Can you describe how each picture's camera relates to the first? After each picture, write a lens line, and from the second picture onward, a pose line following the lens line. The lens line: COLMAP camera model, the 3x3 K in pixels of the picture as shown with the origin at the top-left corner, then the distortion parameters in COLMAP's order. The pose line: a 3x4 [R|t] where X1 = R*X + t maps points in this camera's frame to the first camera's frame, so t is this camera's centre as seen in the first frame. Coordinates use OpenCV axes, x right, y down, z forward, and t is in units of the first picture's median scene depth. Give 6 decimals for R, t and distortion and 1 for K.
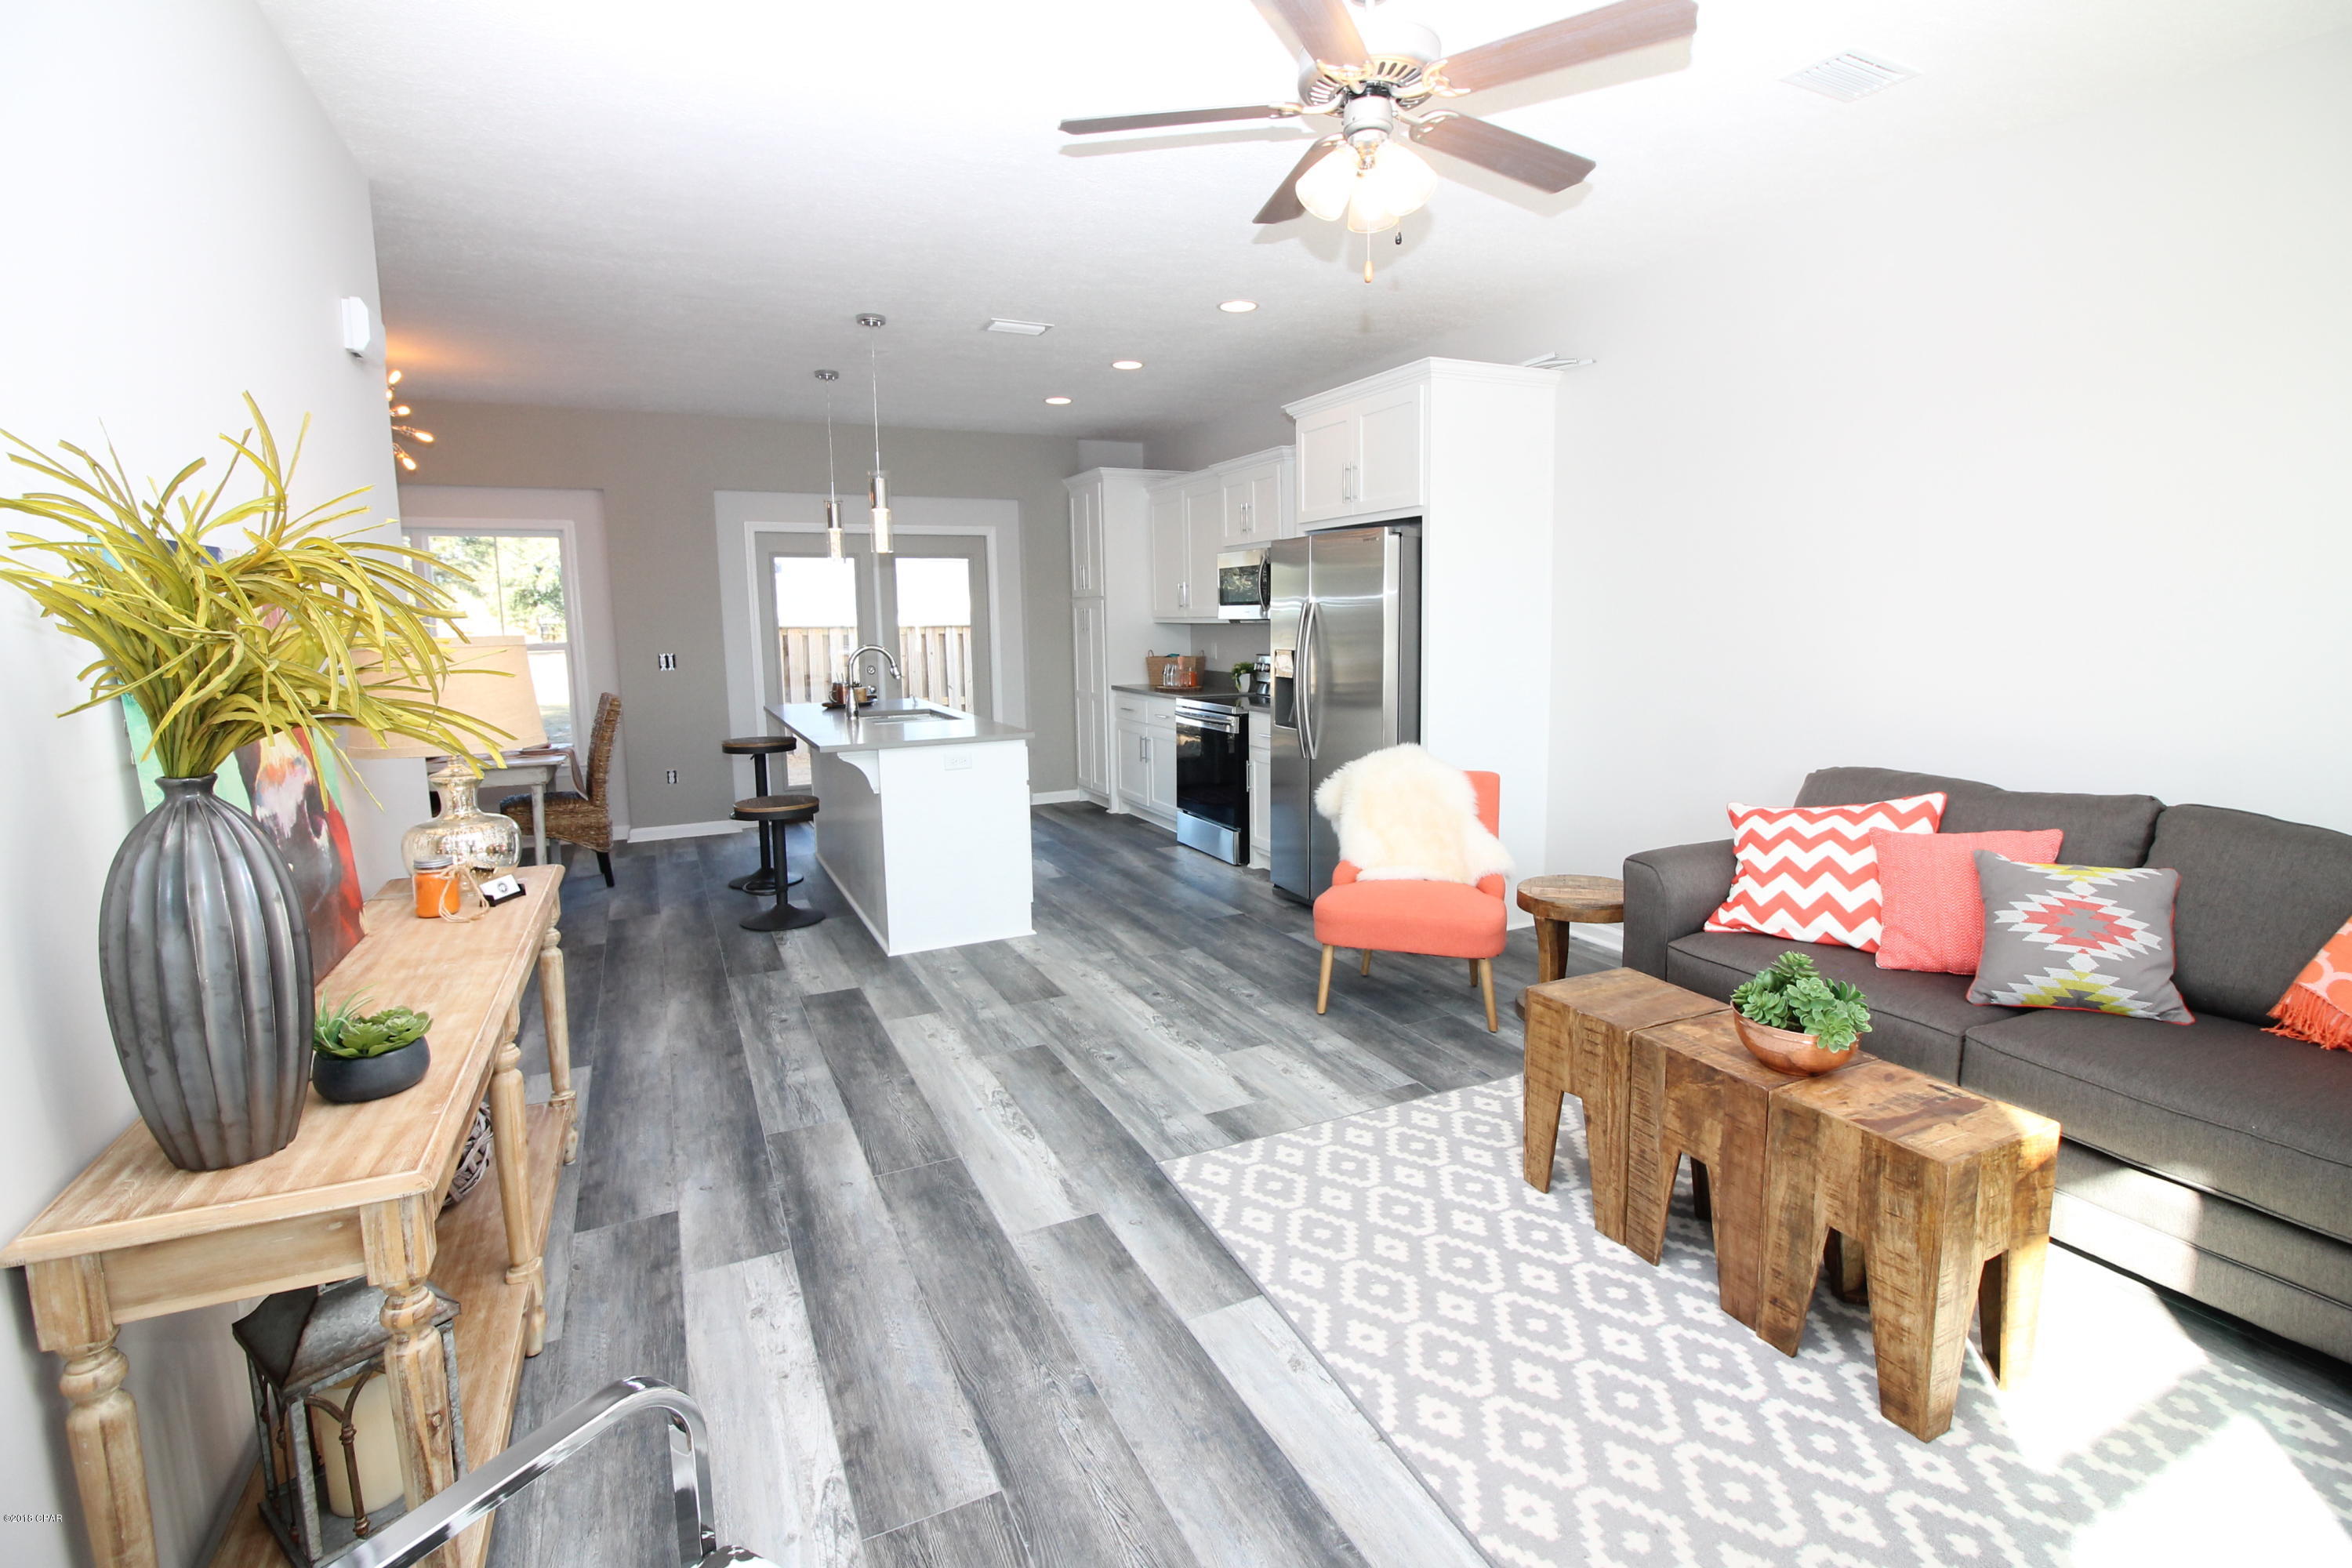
lens RADIAL K [[1121.5, 0, 1183.3], [0, 1121.5, 775.4], [0, 0, 1]] dist [-0.001016, -0.000024]
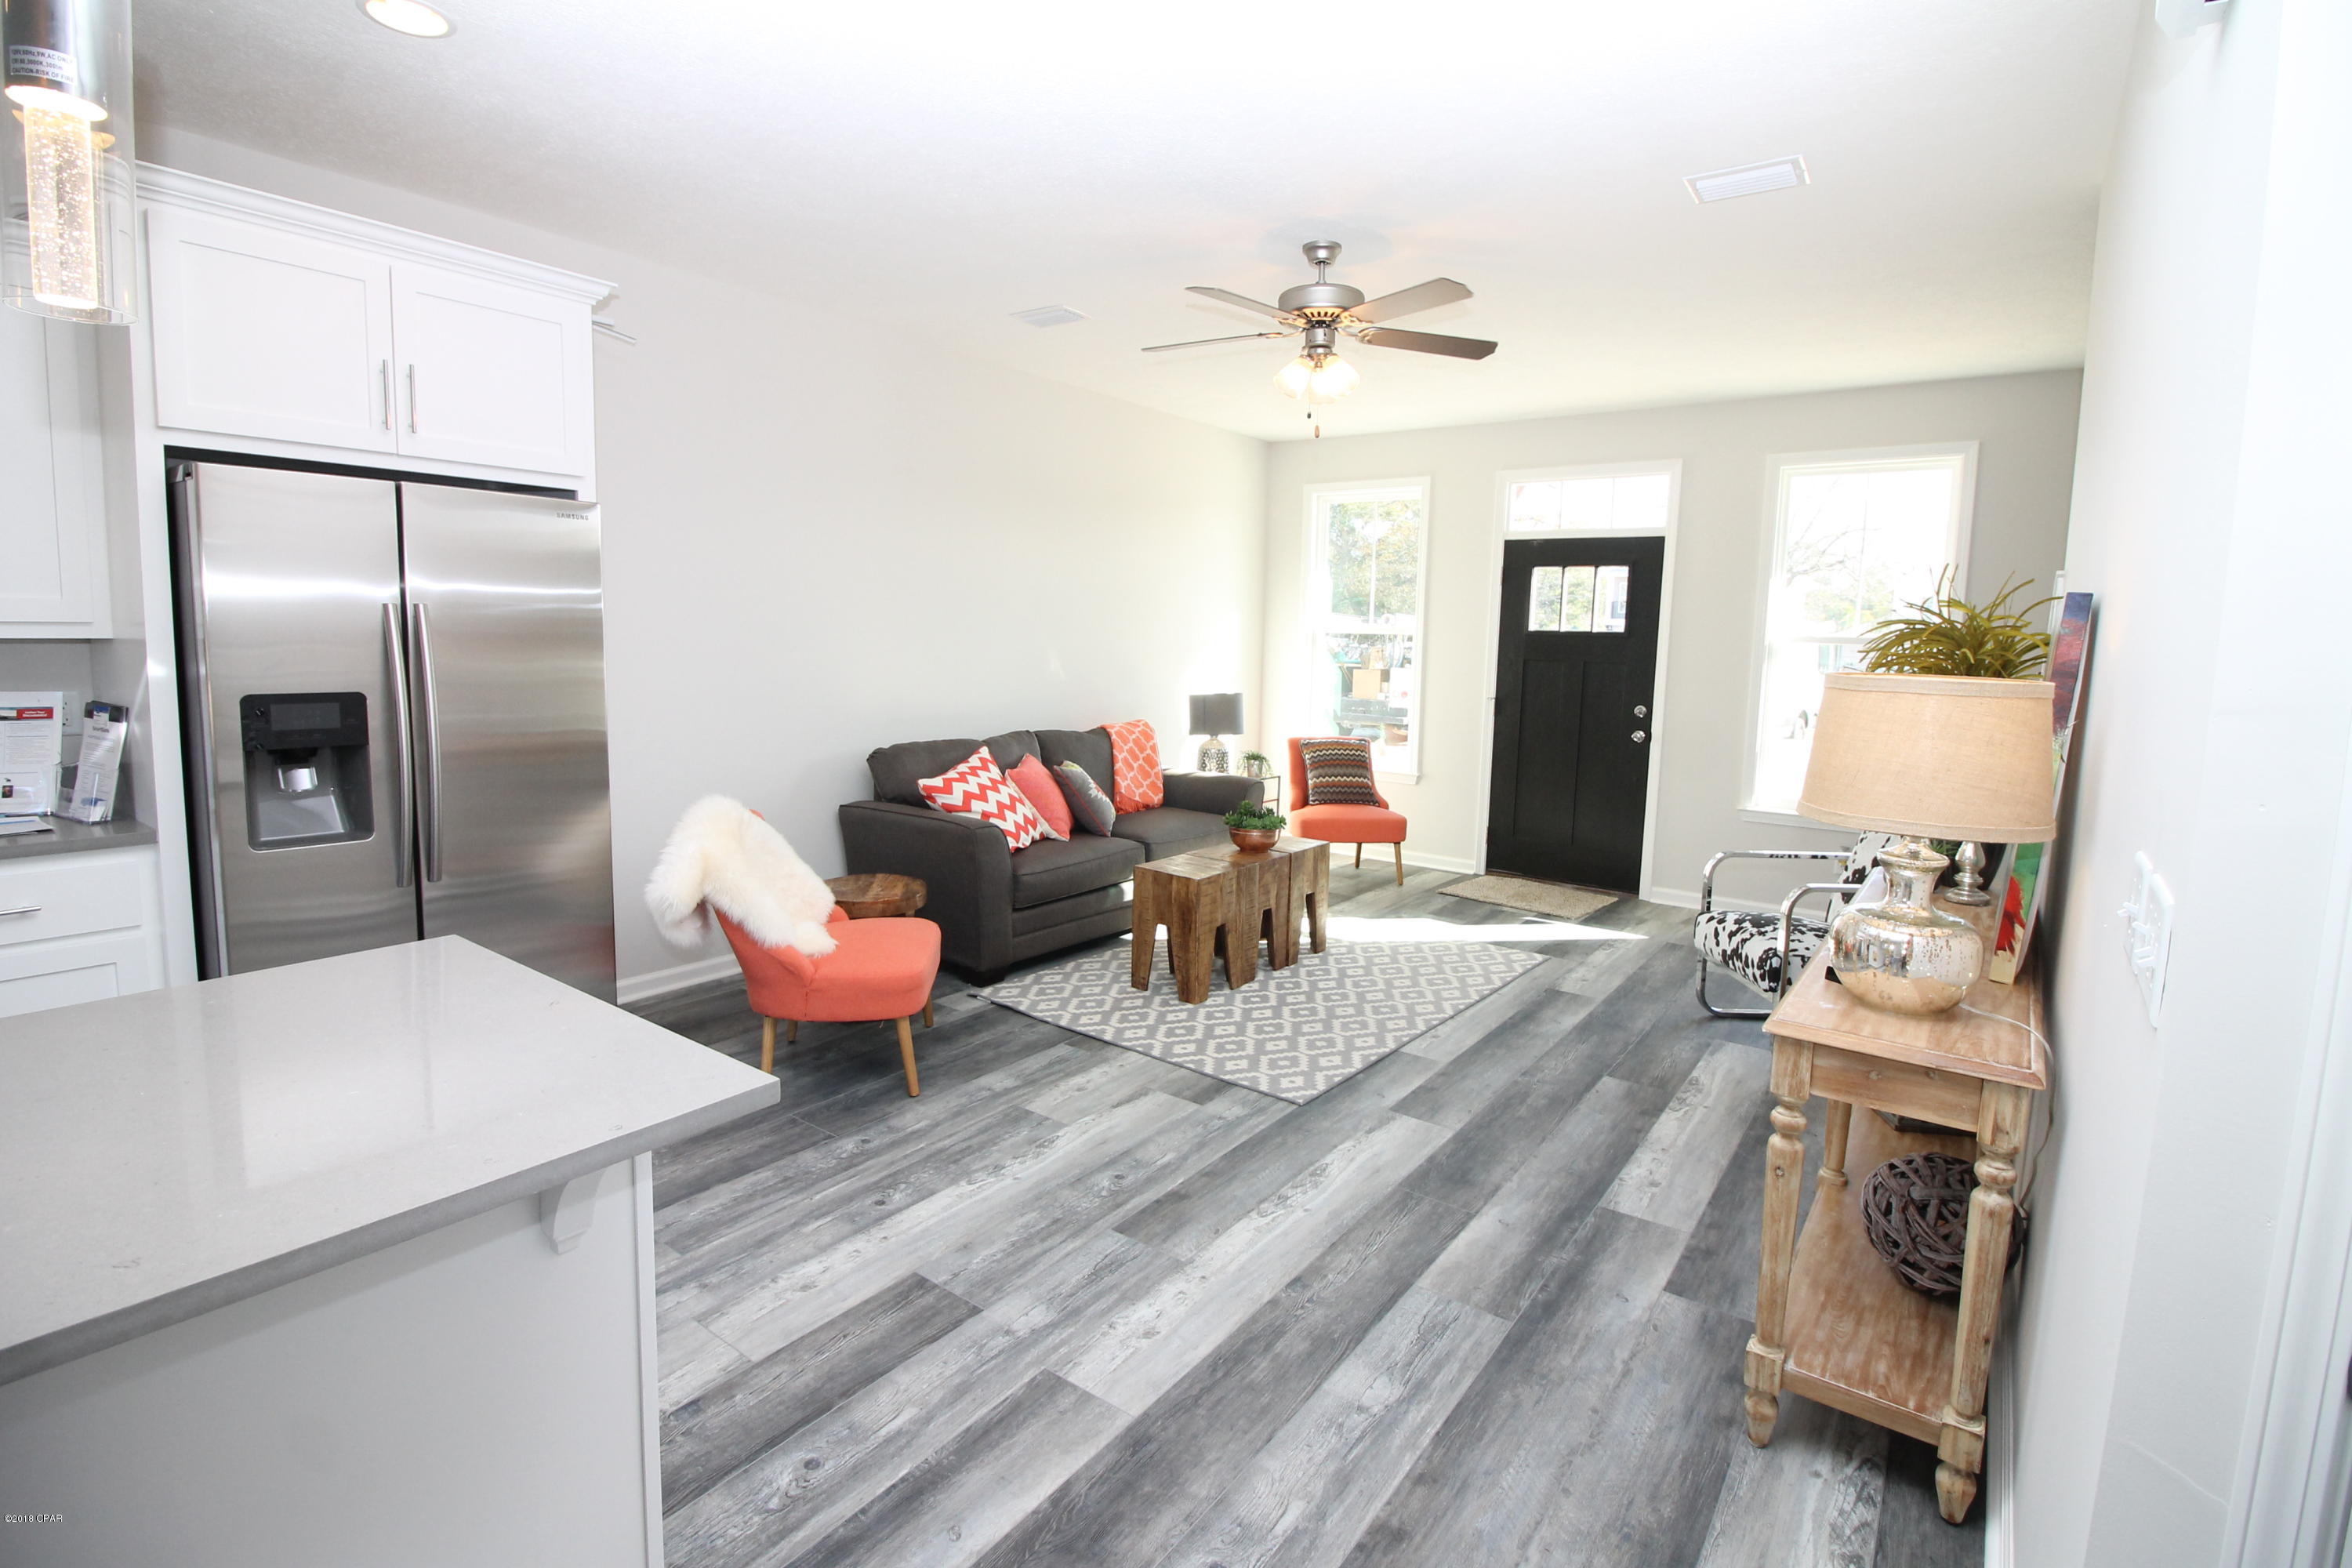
lens RADIAL K [[1121.5, 0, 1179.8], [0, 1121.5, 772.4], [0, 0, 1]] dist [-0.001016, -0.000024]
pose [[-0.480559, -0.107681, 0.870326, -0.869726], [0.107863, 0.977640, 0.180516, -0.206164], [-0.870304, 0.180624, -0.458199, 1.446012]]
